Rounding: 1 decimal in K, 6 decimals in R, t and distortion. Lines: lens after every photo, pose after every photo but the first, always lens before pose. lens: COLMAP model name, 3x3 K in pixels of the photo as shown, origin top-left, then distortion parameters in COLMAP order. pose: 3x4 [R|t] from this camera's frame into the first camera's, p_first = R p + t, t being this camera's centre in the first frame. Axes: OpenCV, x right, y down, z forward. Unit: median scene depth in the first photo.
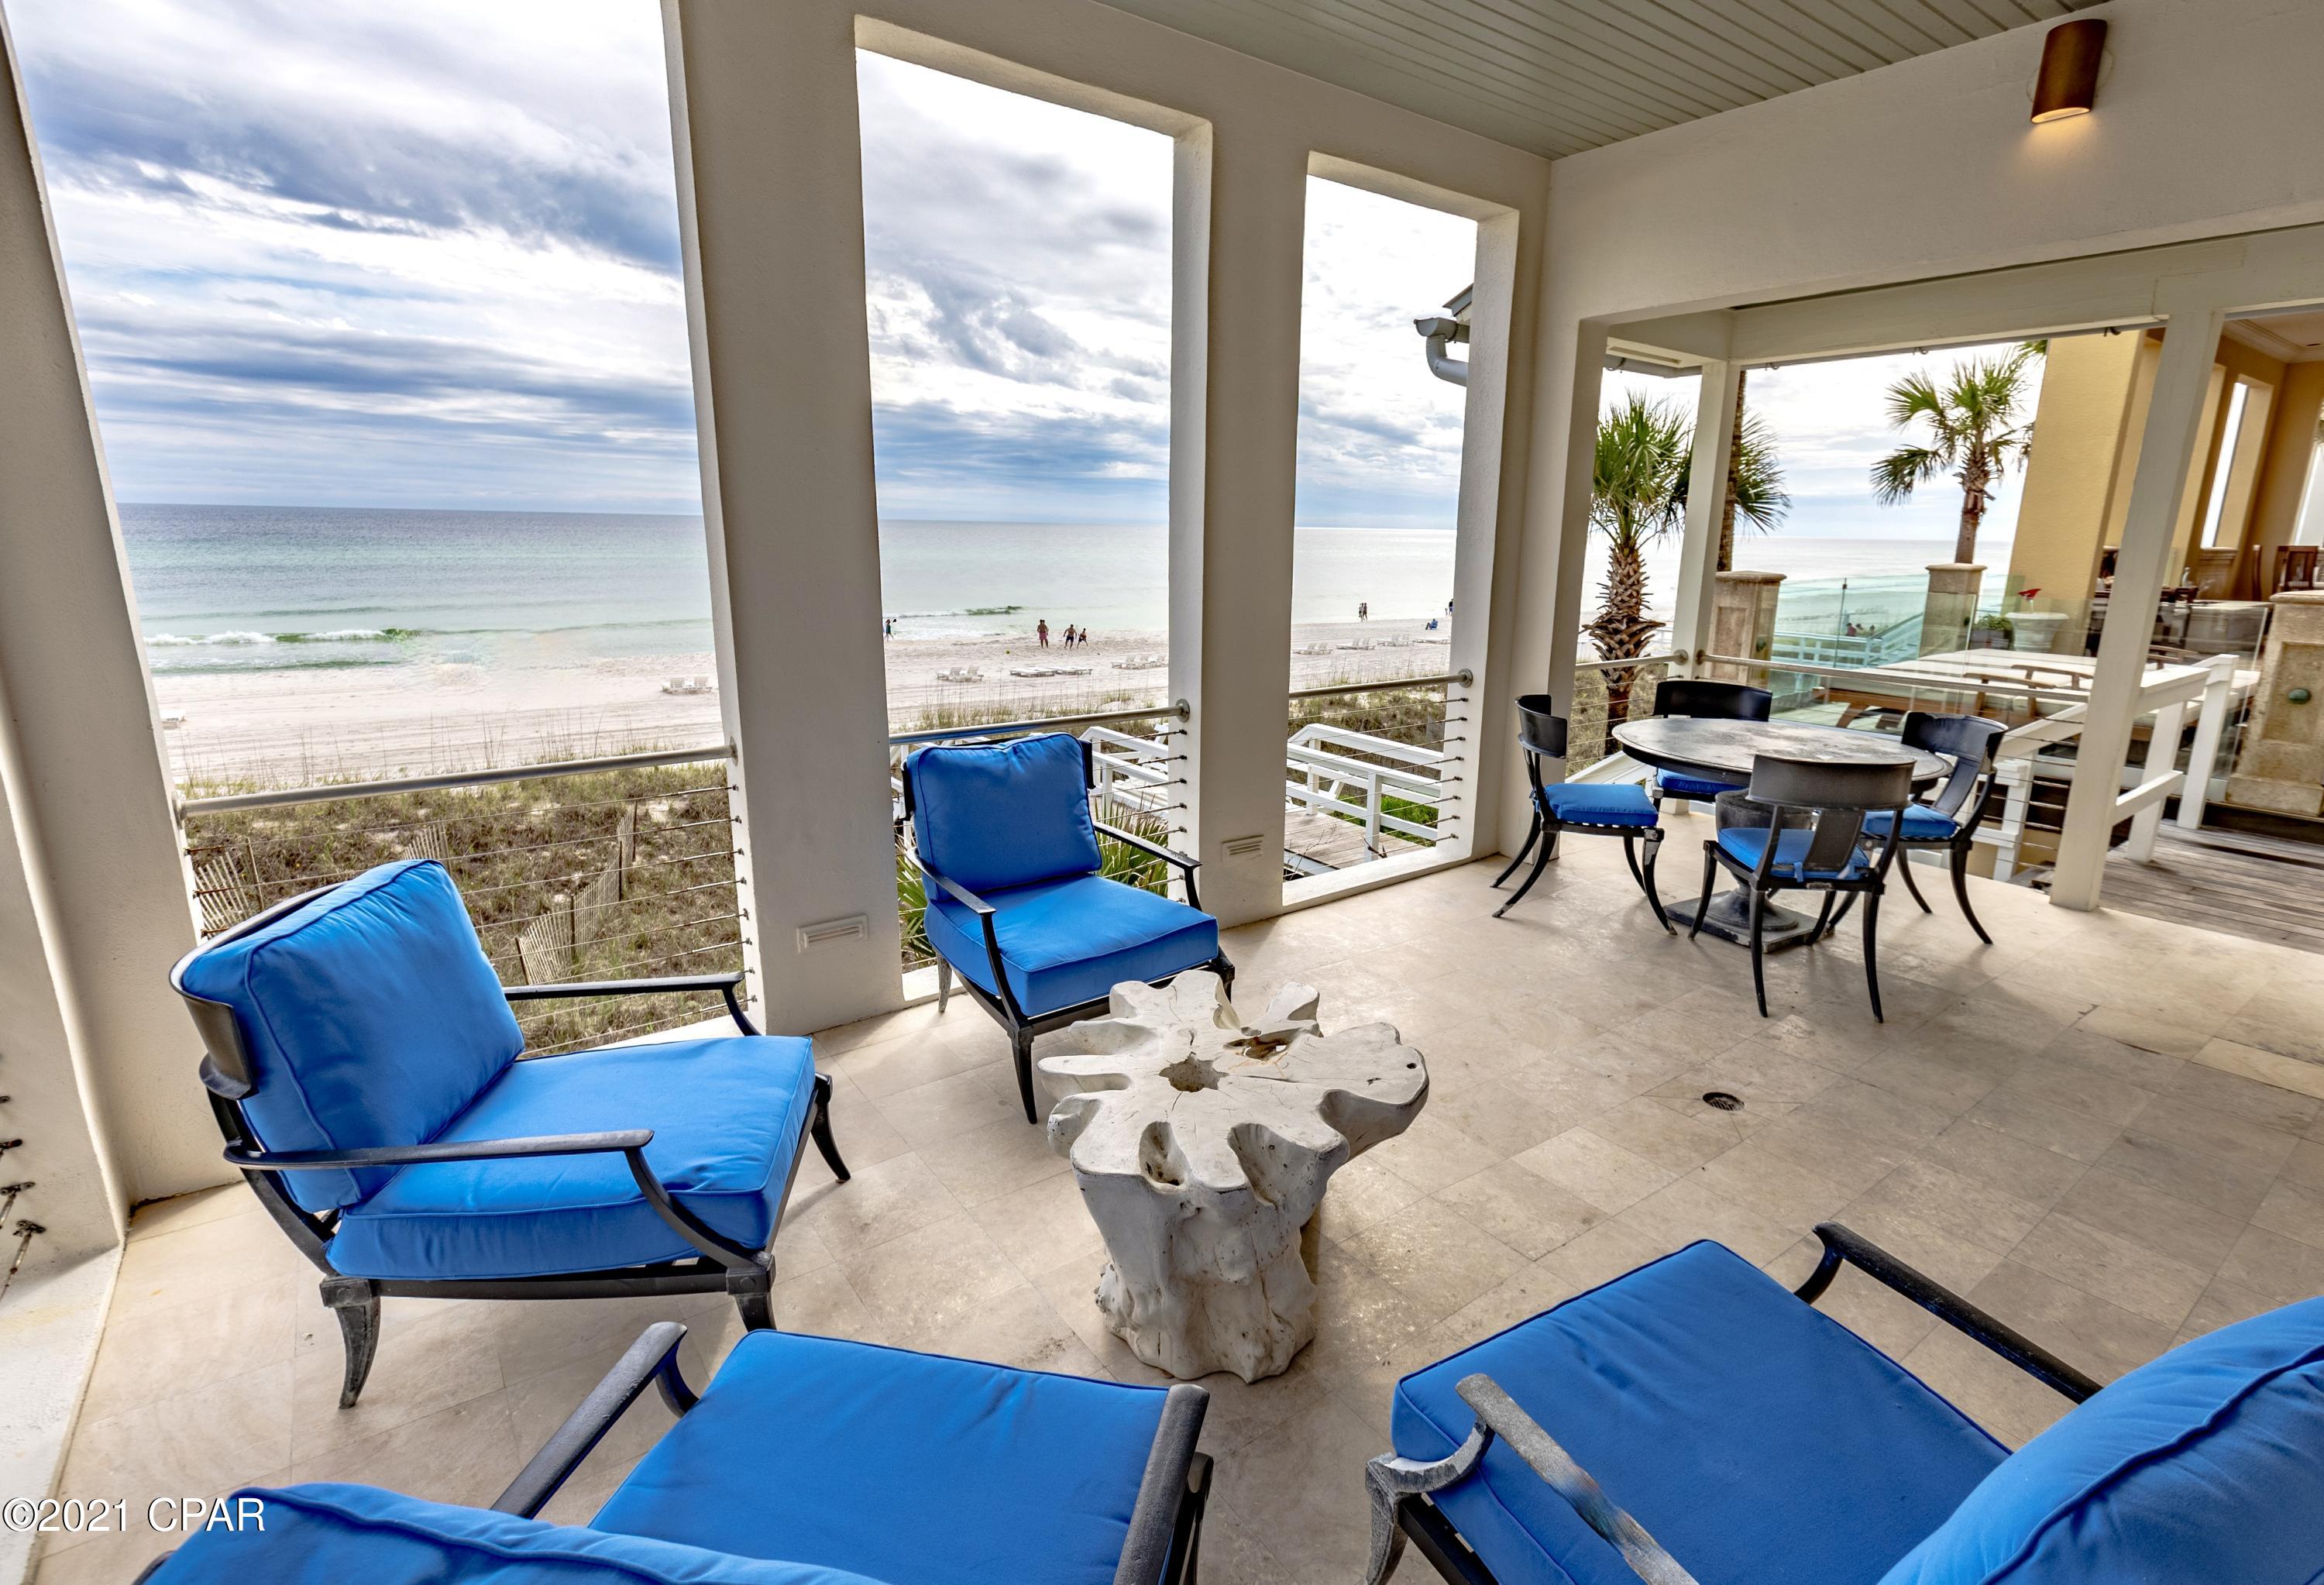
lens RADIAL K [[1133.5, 0, 1162.0], [0, 1133.5, 792.5], [0, 0, 1]] dist [-0.000947, 0.000041]
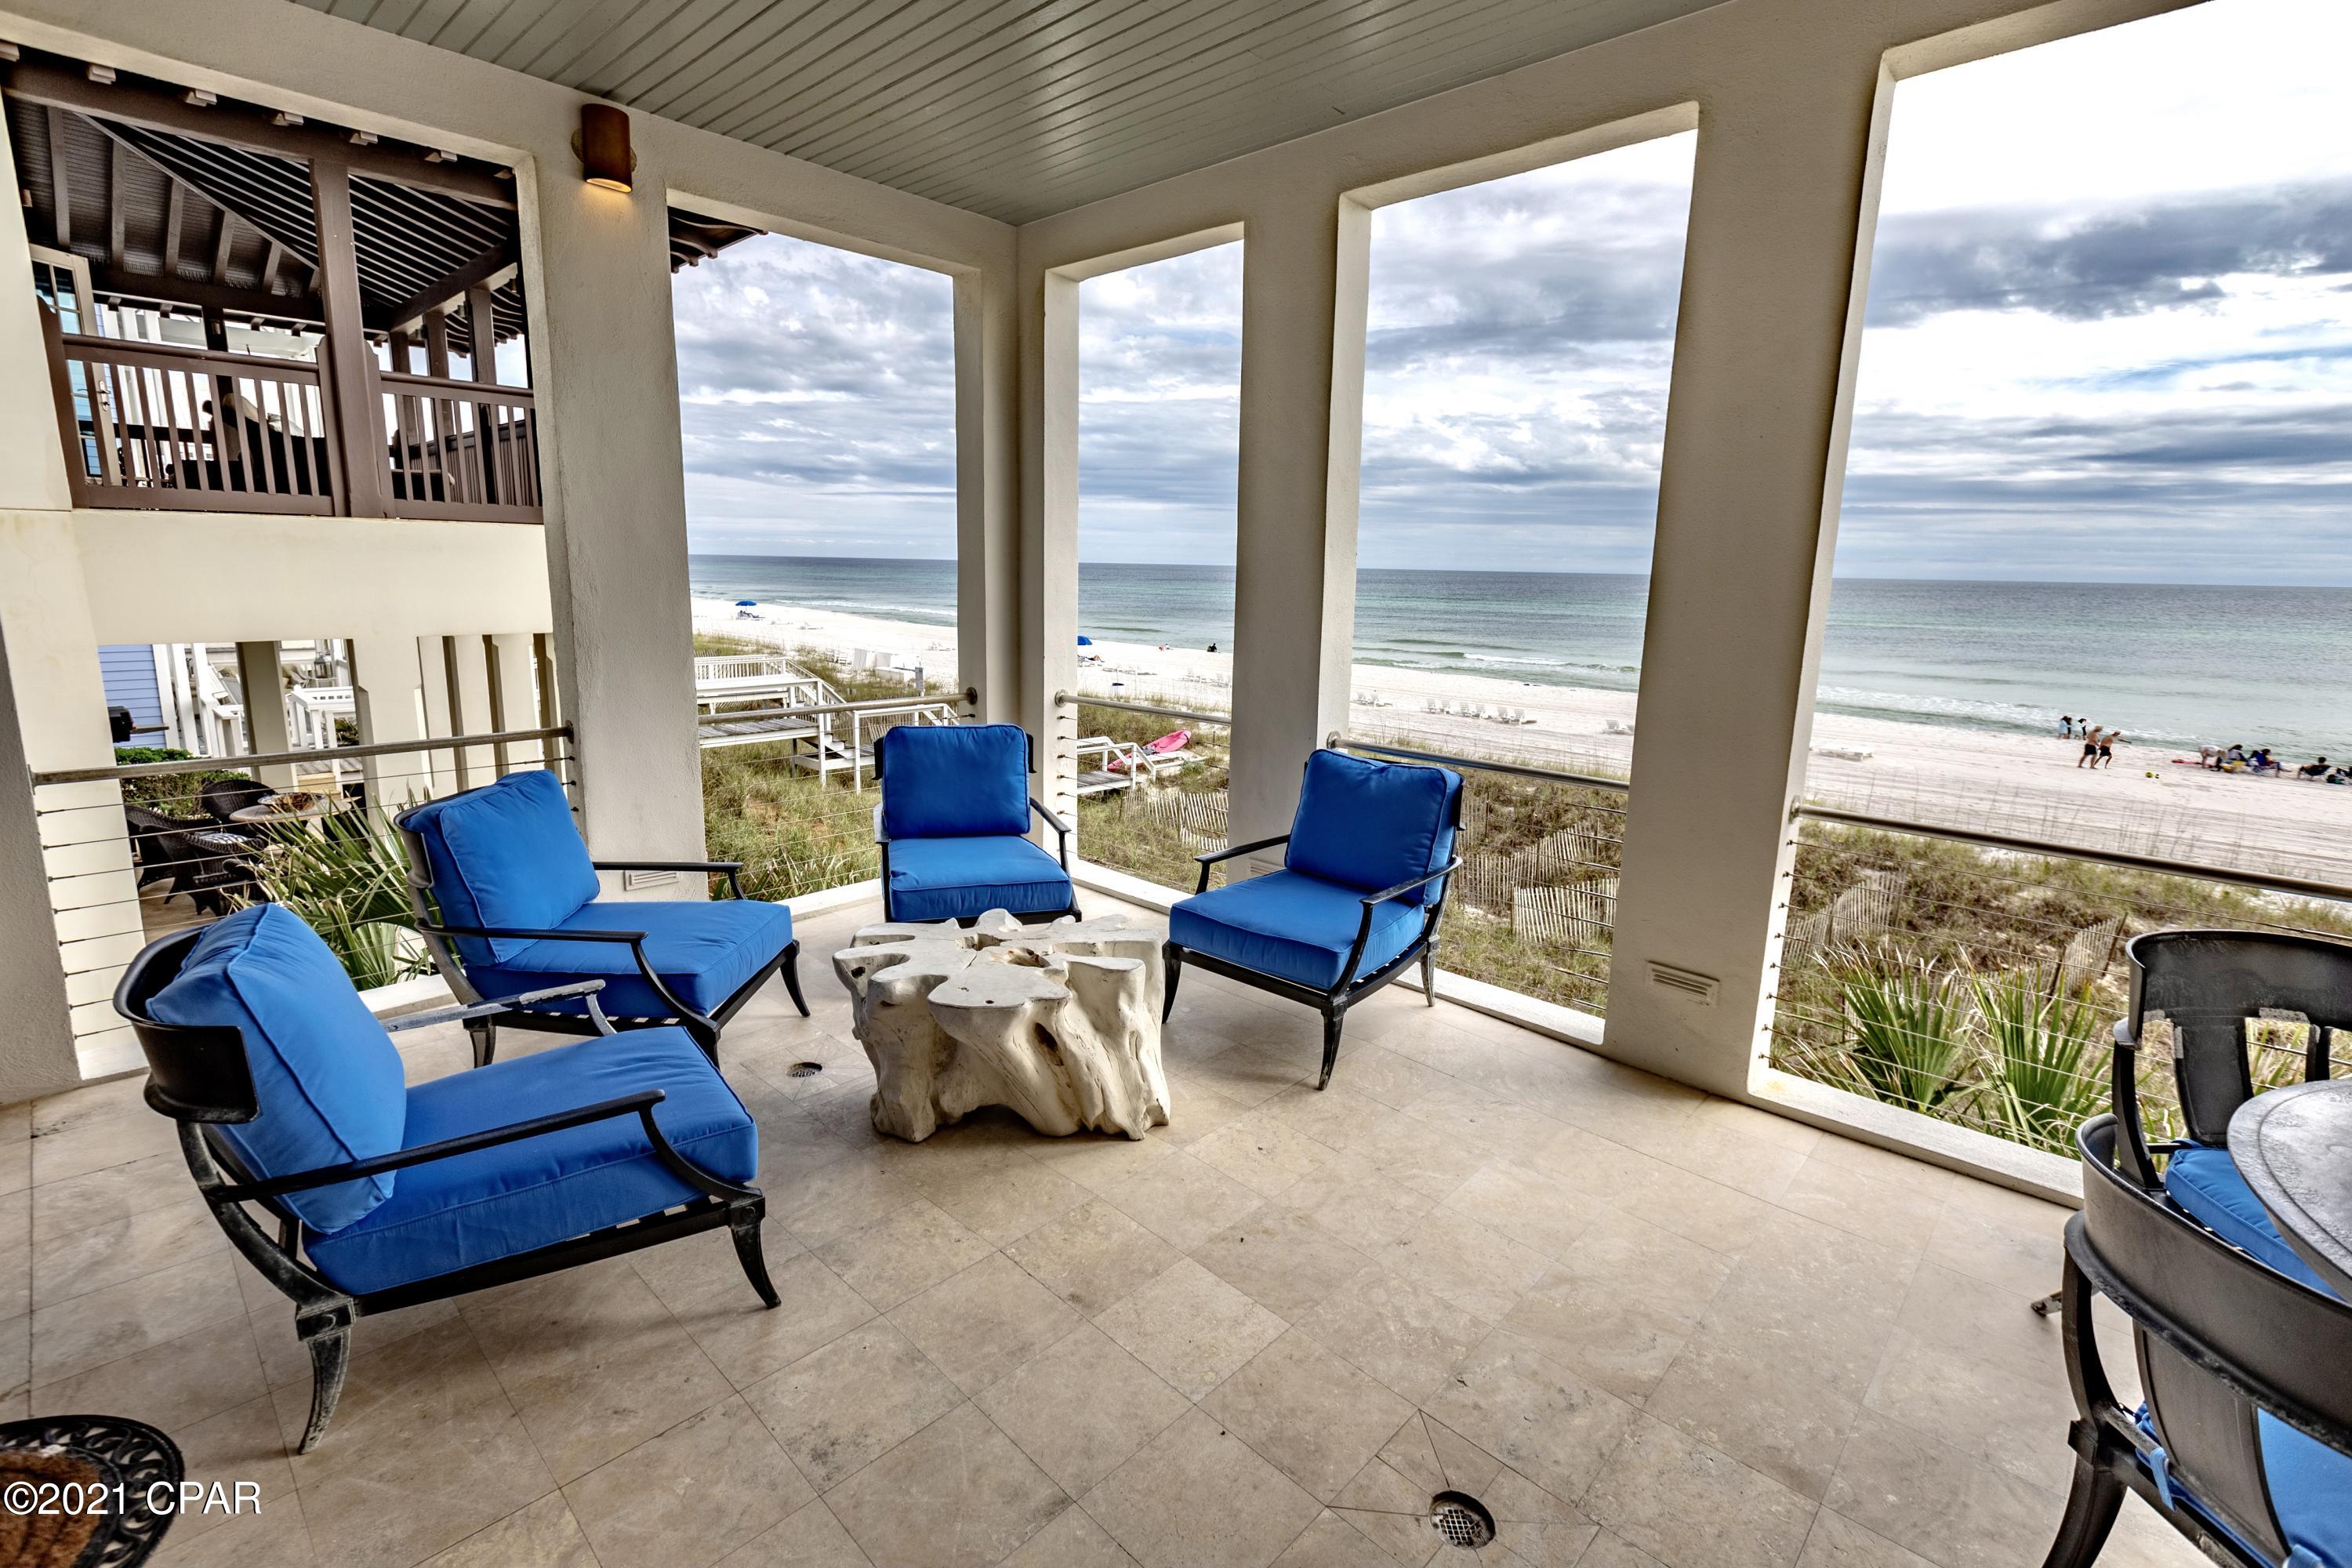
lens RADIAL K [[1059.7, 0, 1169.0], [0, 1059.7, 758.3], [0, 0, 1]] dist [0.004948, -0.000484]
pose [[0.166785, 0.167467, -0.971667, 0.829751], [-0.250165, 0.960411, 0.122587, -0.120437], [0.953730, 0.222632, 0.202077, 0.577606]]
